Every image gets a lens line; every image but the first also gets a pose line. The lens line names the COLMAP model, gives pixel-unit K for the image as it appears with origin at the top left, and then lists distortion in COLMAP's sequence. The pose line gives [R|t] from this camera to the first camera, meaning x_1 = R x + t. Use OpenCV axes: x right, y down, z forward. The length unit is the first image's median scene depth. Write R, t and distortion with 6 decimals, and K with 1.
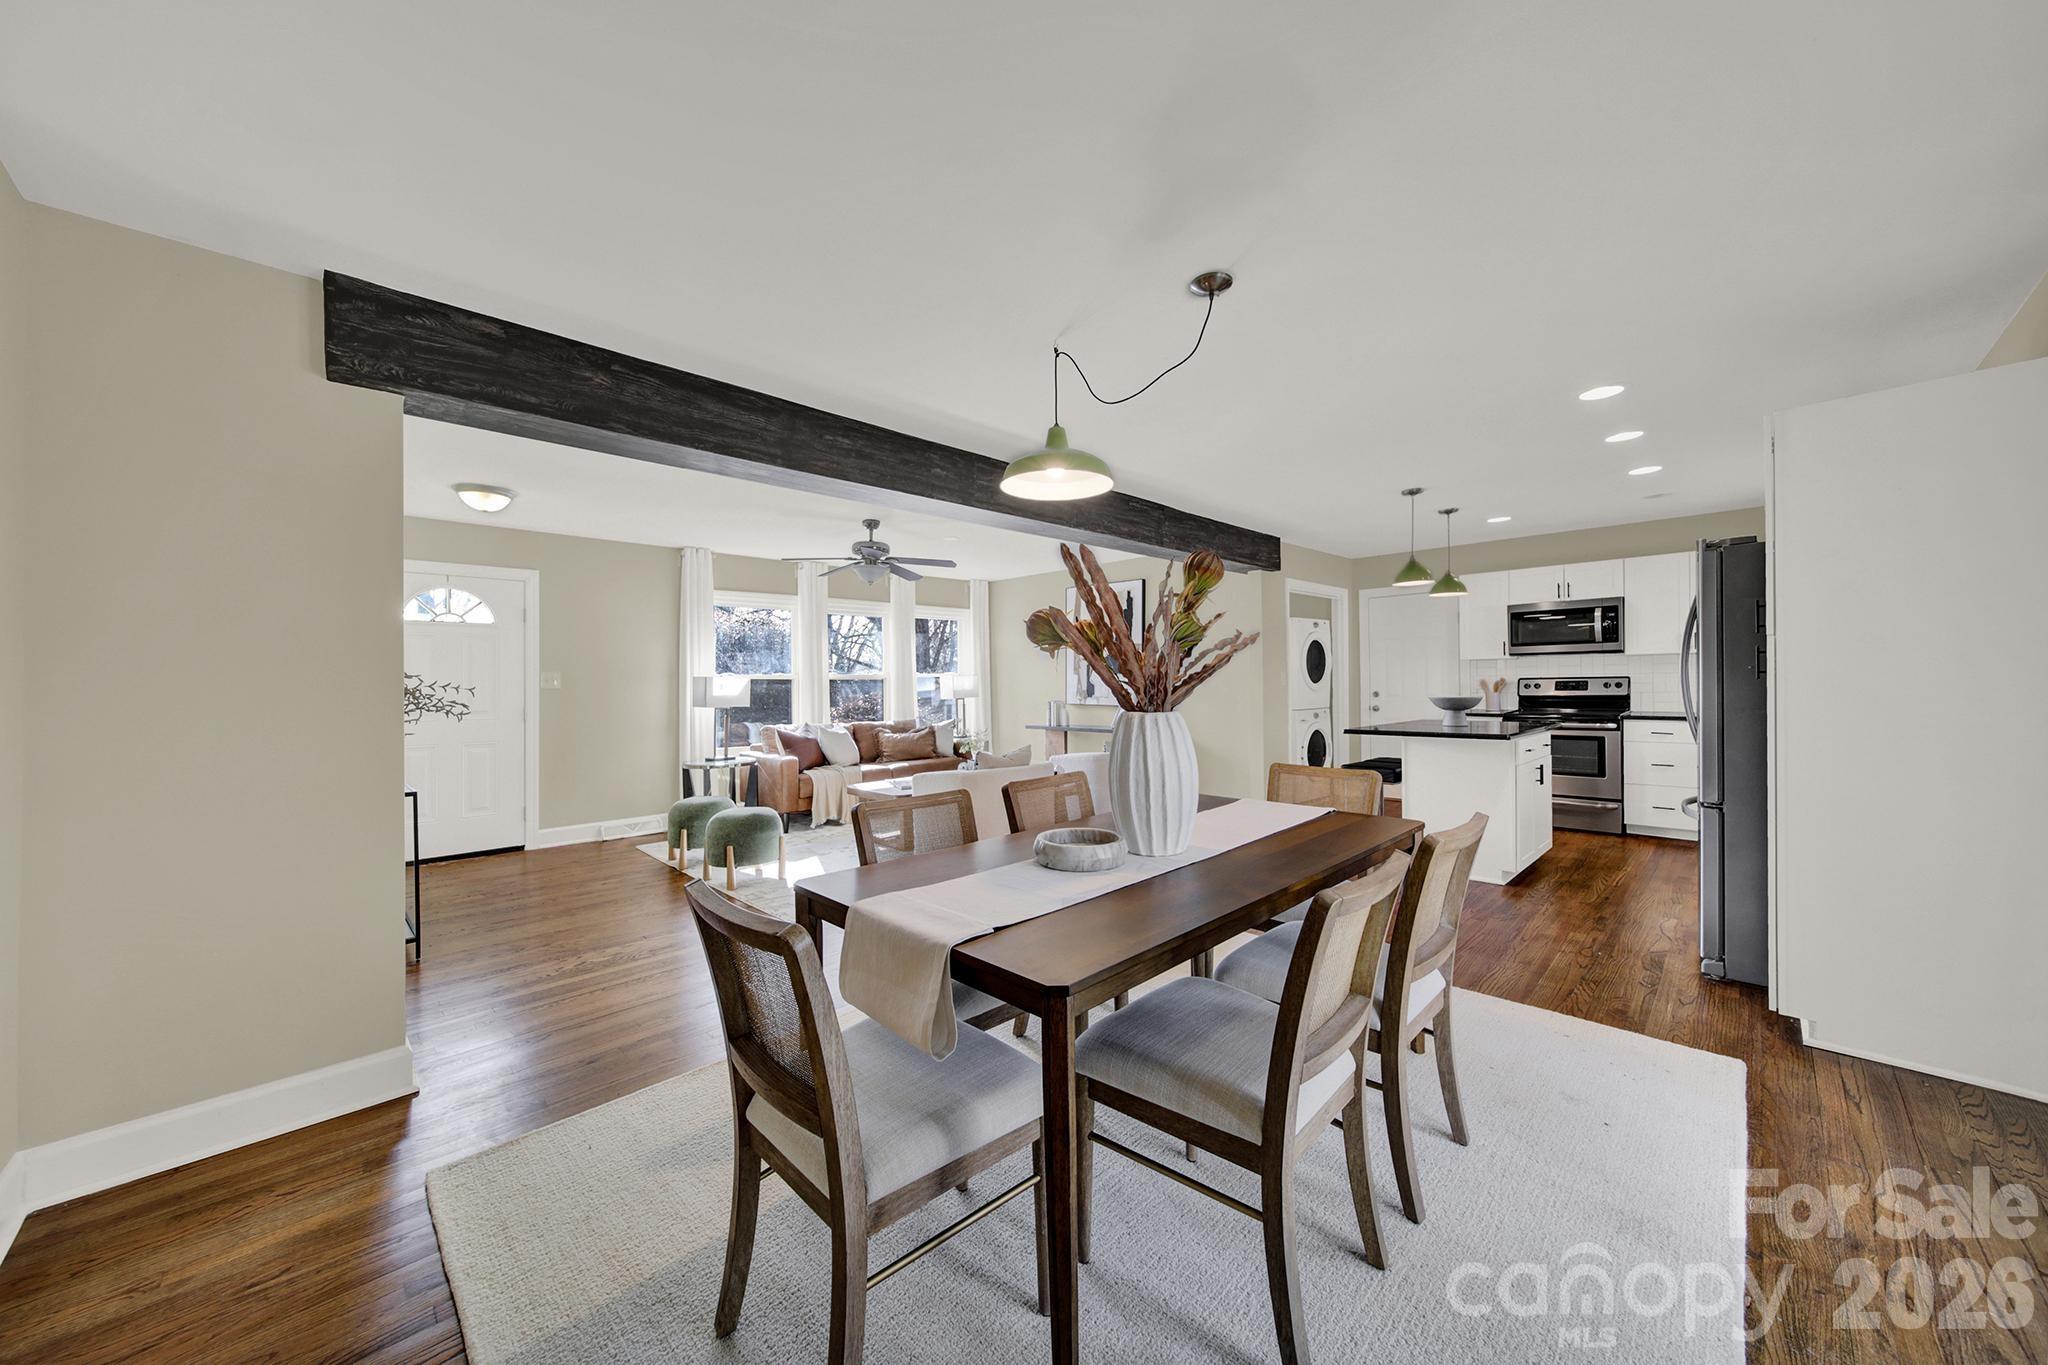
lens RADIAL K [[726.6, 0, 1014.4], [0, 726.6, 681.6], [0, 0, 1]] dist [-0.000777, -0.000064]
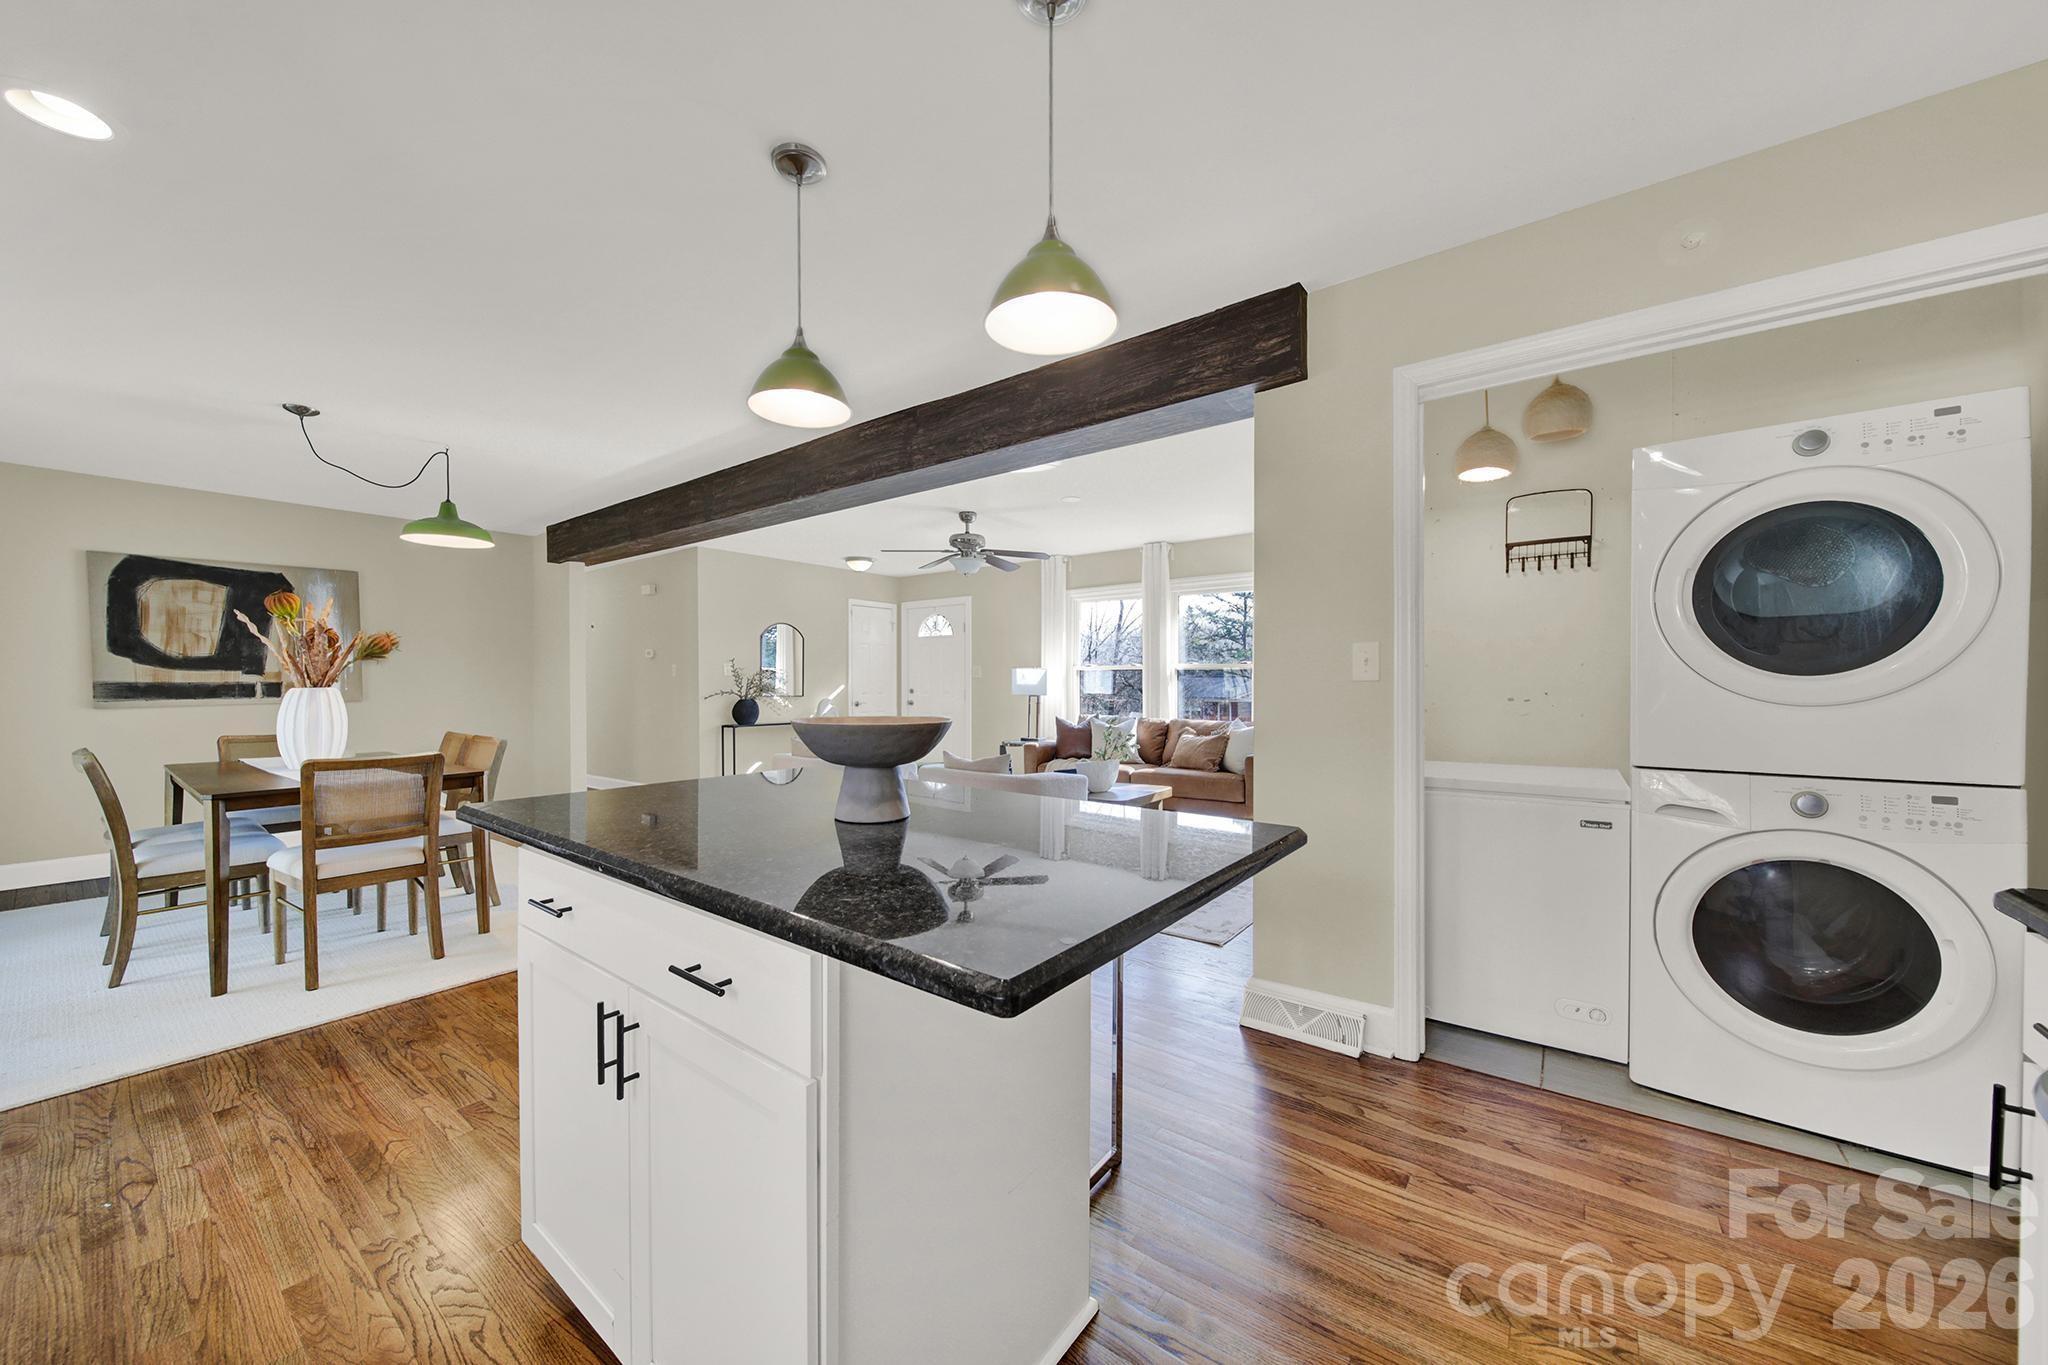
lens RADIAL K [[743.7, 0, 1011.8], [0, 743.7, 685.9], [0, 0, 1]] dist [-0.000544, -0.000077]
pose [[0.147004, 0.015783, -0.989010, 0.742618], [-0.000512, 0.999874, 0.015881, 0.000316], [0.989136, -0.001829, 0.146994, 0.811777]]
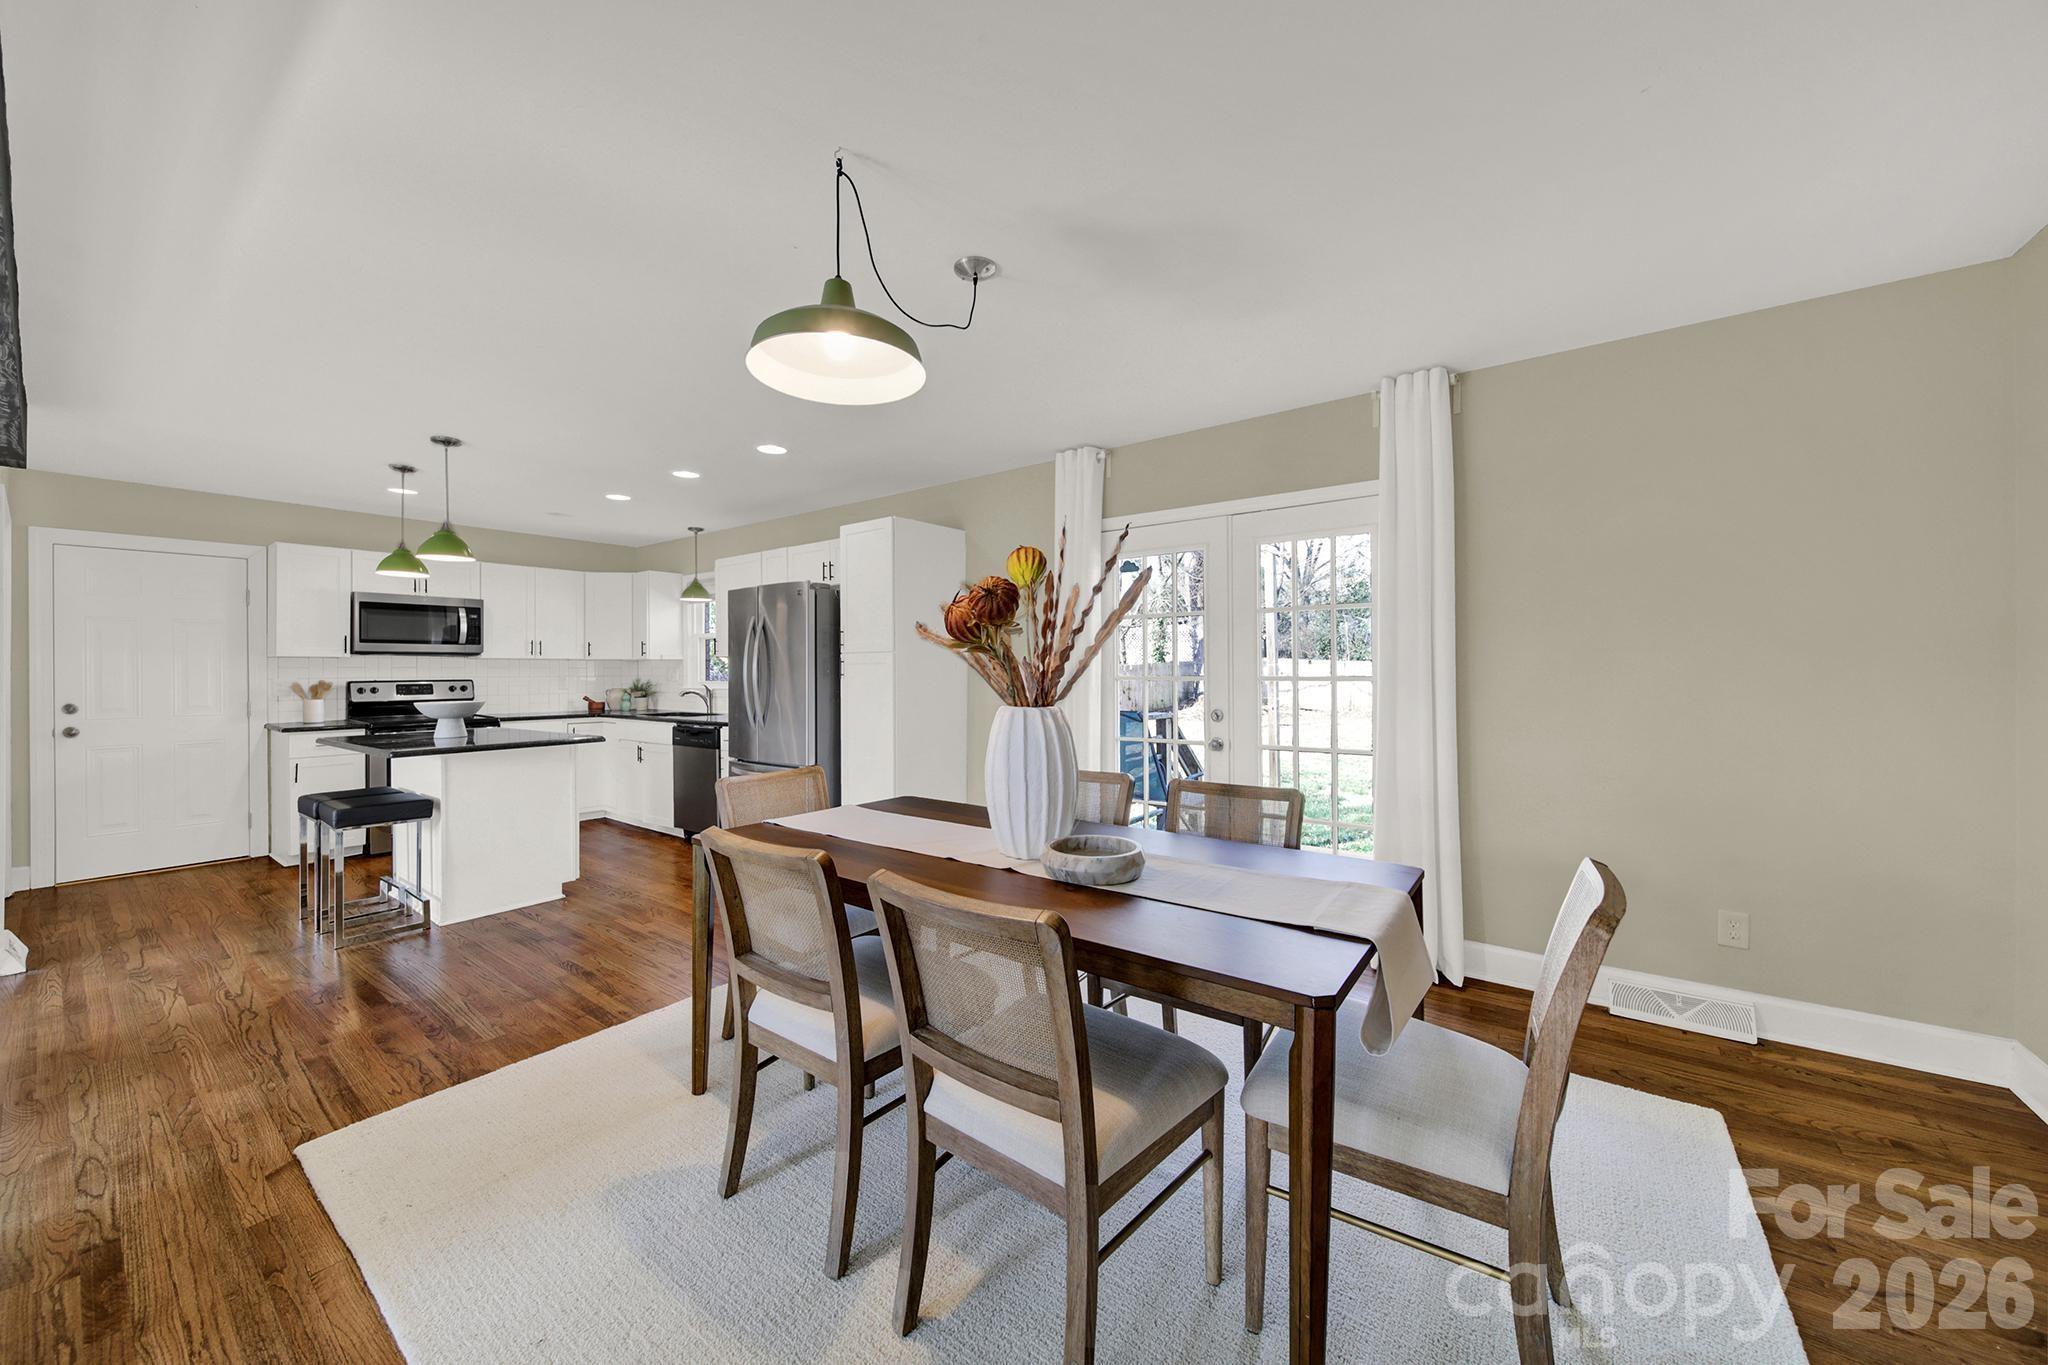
lens RADIAL K [[732.4, 0, 1025.8], [0, 732.4, 673.4], [0, 0, 1]] dist [-0.000850, -0.000479]
pose [[-0.154909, 0.013269, 0.987840, -0.256707], [0.008086, 0.999893, -0.012163, 0.002815], [-0.987896, 0.006104, -0.154999, 0.388848]]
